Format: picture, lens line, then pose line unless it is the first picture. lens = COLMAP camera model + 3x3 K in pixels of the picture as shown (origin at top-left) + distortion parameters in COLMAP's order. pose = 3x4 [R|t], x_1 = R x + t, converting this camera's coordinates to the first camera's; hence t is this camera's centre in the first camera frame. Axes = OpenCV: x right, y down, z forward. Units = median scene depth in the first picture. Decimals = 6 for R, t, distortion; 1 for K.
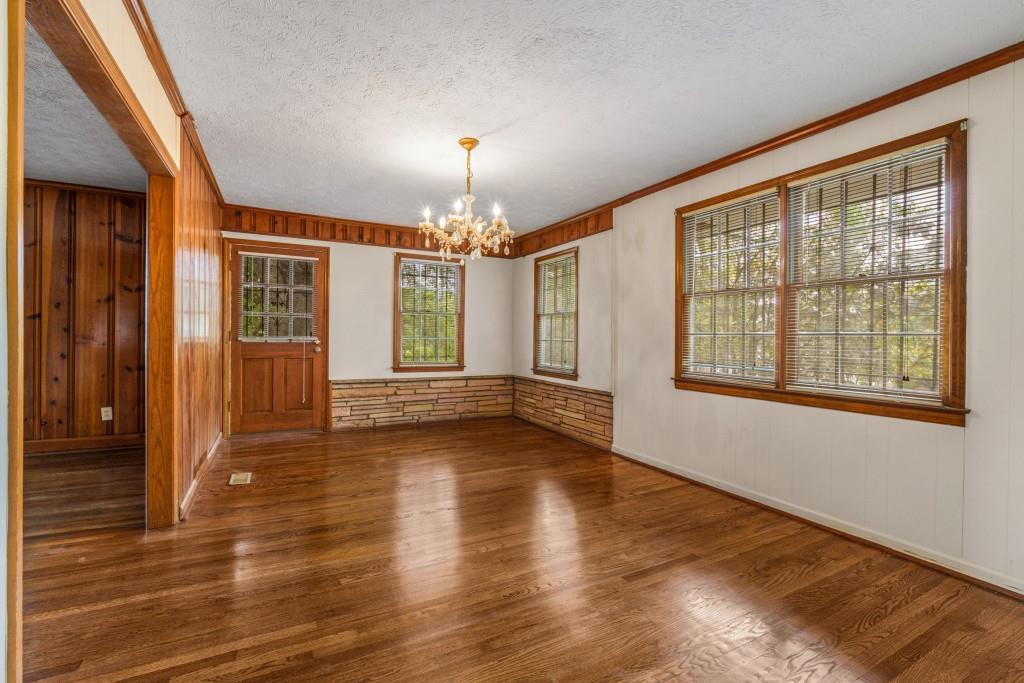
lens RADIAL K [[481.1, 0, 512.0], [0, 481.1, 341.5], [0, 0, 1]] dist [-0.000966, -0.000198]
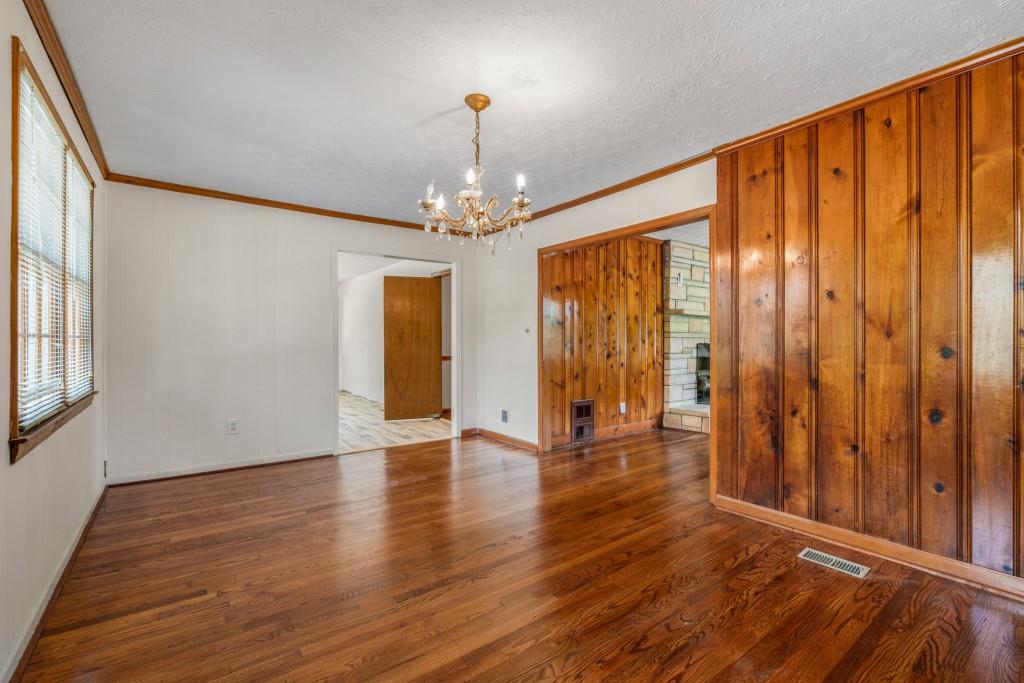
lens RADIAL K [[458.0, 0, 508.8], [0, 458.0, 343.7], [0, 0, 1]] dist [0.001046, 0.000373]
pose [[-0.988904, -0.008776, -0.148297, -0.031442], [-0.009669, 0.999939, 0.005305, -0.014161], [0.148241, 0.006680, -0.988929, 1.760991]]
